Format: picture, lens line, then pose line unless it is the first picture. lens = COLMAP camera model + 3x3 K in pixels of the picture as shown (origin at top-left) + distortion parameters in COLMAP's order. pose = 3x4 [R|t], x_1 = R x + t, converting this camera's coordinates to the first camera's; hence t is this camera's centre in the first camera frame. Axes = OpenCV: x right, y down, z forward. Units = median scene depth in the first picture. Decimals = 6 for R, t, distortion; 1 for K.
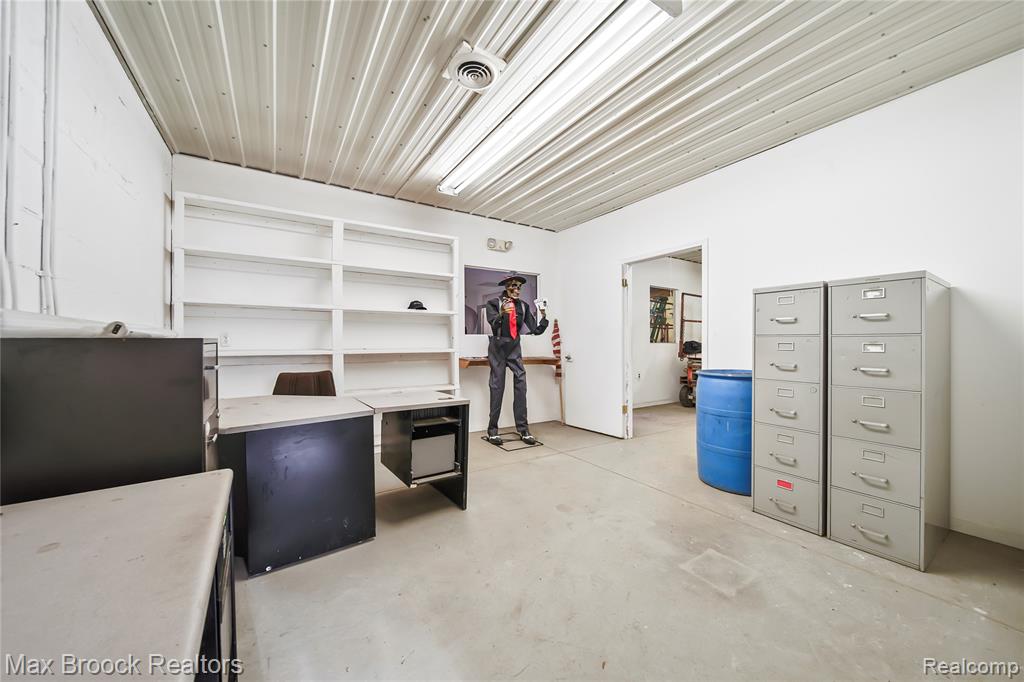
lens RADIAL K [[363.0, 0, 507.9], [0, 363.0, 338.8], [0, 0, 1]] dist [-0.000392, -0.000159]
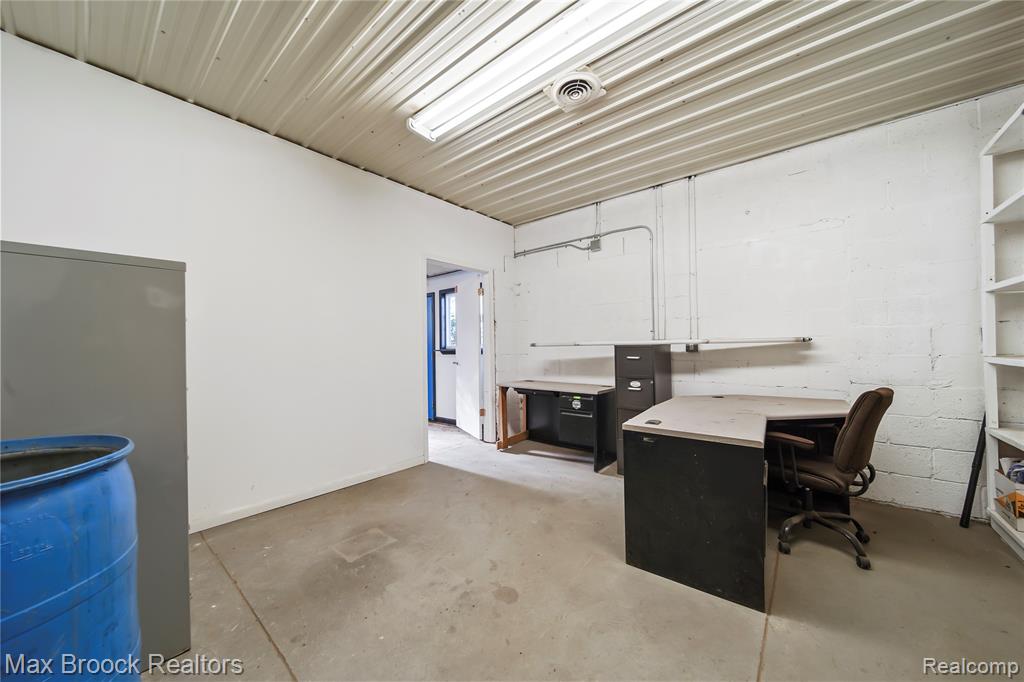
lens RADIAL K [[363.0, 0, 508.4], [0, 363.0, 345.8], [0, 0, 1]] dist [-0.000392, -0.000159]
pose [[-0.954230, 0.011499, -0.298852, 0.420490], [0.013682, 0.999893, -0.005211, 0.005157], [0.298760, -0.009062, -0.954285, 1.996083]]
